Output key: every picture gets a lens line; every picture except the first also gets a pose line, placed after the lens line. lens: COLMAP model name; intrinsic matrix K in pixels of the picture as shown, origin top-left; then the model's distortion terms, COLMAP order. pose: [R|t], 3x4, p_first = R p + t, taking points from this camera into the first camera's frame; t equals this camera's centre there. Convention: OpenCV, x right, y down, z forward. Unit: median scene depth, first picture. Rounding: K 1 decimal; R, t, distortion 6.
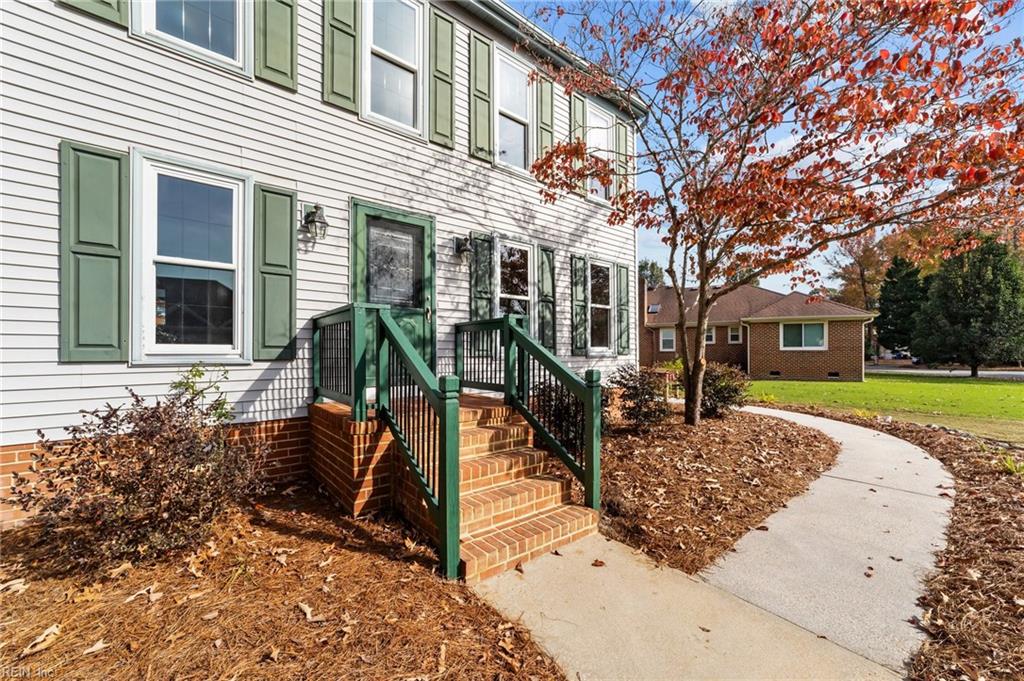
lens RADIAL K [[392.6, 0, 511.9], [0, 392.6, 347.7], [0, 0, 1]] dist [-0.002876, -0.000245]
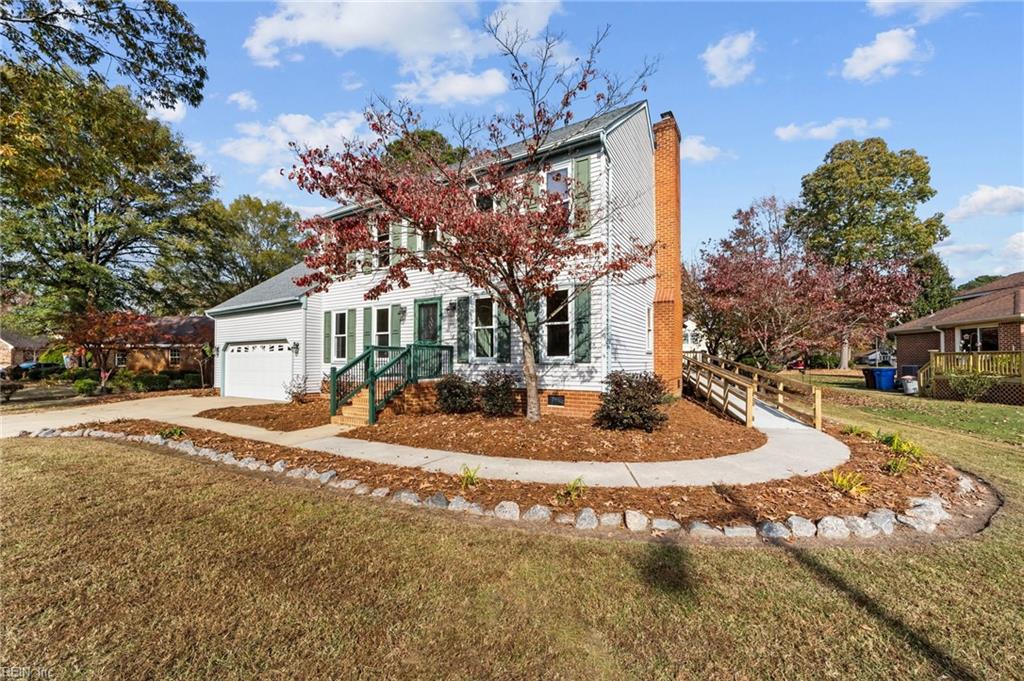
lens RADIAL K [[392.6, 0, 511.9], [0, 392.6, 347.7], [0, 0, 1]] dist [-0.002876, -0.000245]
pose [[0.345468, -0.033435, -0.937835, 1.582097], [0.009902, 0.999439, -0.031983, 0.012053], [0.938378, 0.001763, 0.345606, 0.521038]]
